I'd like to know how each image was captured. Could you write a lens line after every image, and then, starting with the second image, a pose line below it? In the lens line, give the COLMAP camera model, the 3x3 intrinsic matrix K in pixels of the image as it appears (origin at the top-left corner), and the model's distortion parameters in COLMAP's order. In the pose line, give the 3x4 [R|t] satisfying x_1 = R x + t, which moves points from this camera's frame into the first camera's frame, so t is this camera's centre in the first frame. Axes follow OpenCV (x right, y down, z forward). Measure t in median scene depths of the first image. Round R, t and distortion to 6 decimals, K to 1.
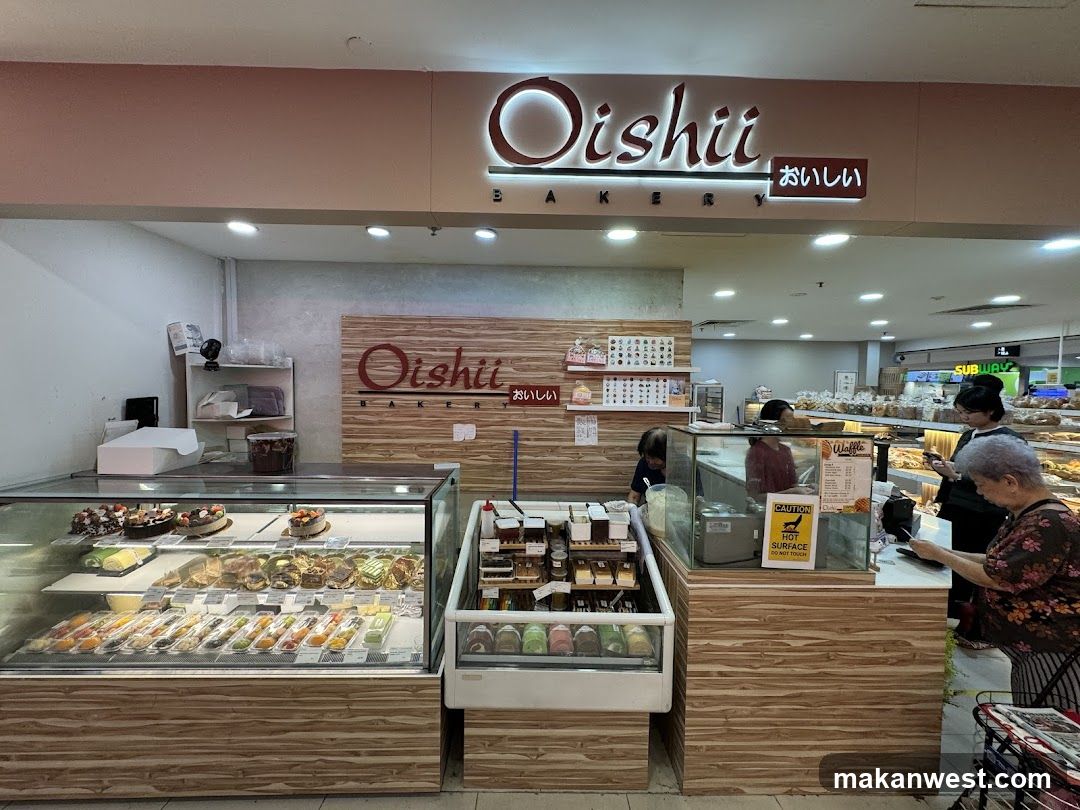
lens RADIAL K [[438.2, 0, 540.0], [0, 438.2, 405.0], [0, 0, 1]] dist [-0.016375, -0.000186]
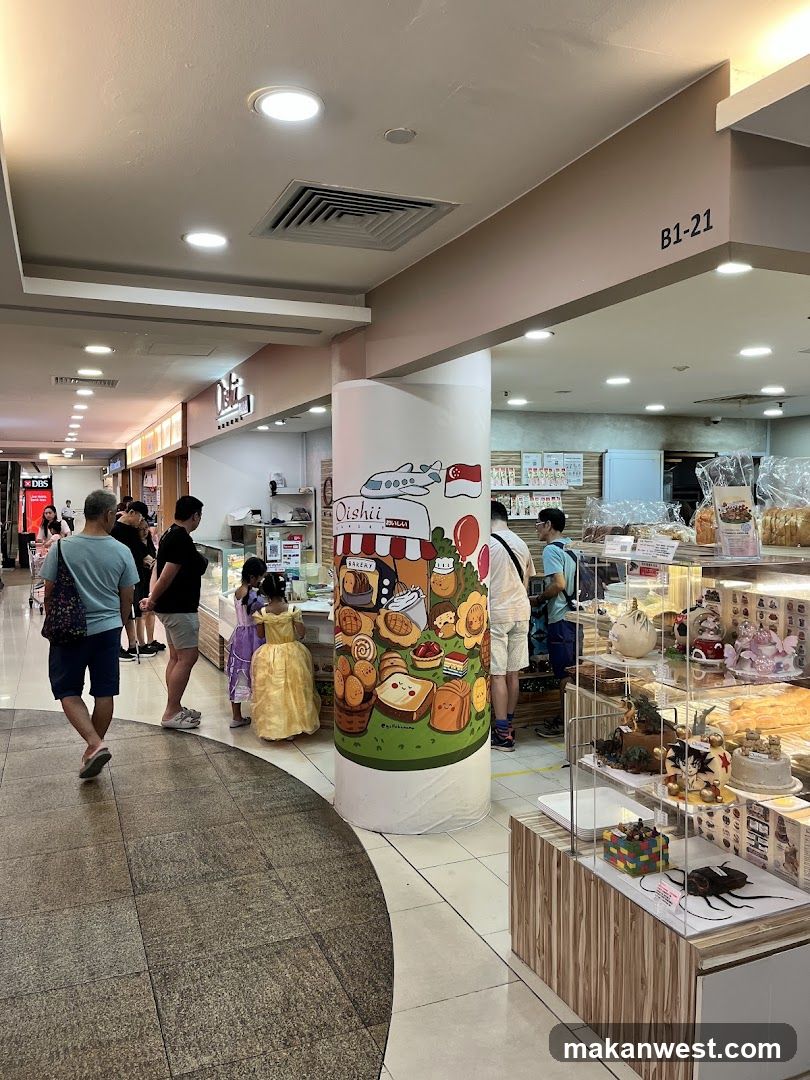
lens RADIAL K [[825.7, 0, 405.0], [0, 825.7, 540.0], [0, 0, 1]] dist [0.013862, -0.011326]
pose [[0.401850, 0.030638, -0.915193, 2.548719], [-0.029607, 0.999352, 0.020456, 0.021489], [0.915227, 0.018876, 0.402496, 0.043052]]
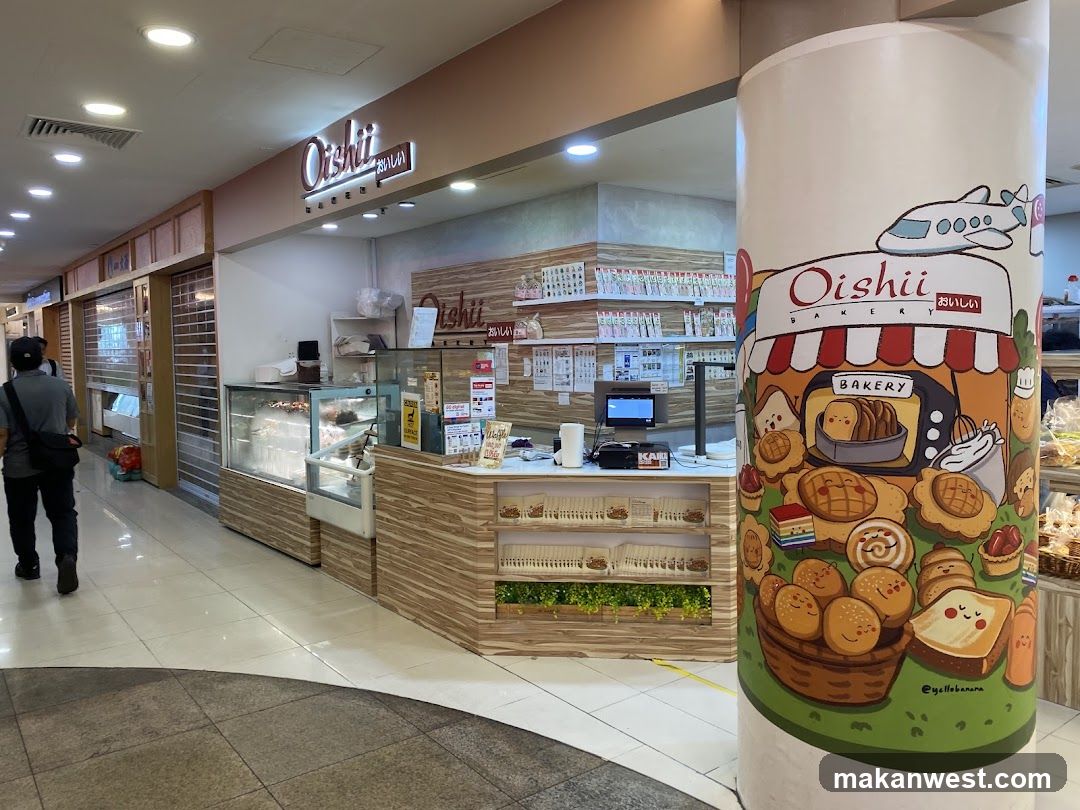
lens RADIAL K [[825.7, 0, 540.0], [0, 825.7, 405.0], [0, 0, 1]] dist [0.013862, -0.011326]
pose [[0.612494, 0.029984, -0.789906, 1.631545], [-0.007802, 0.999461, 0.031888, 0.090624], [0.790437, -0.013368, 0.612398, -0.142447]]
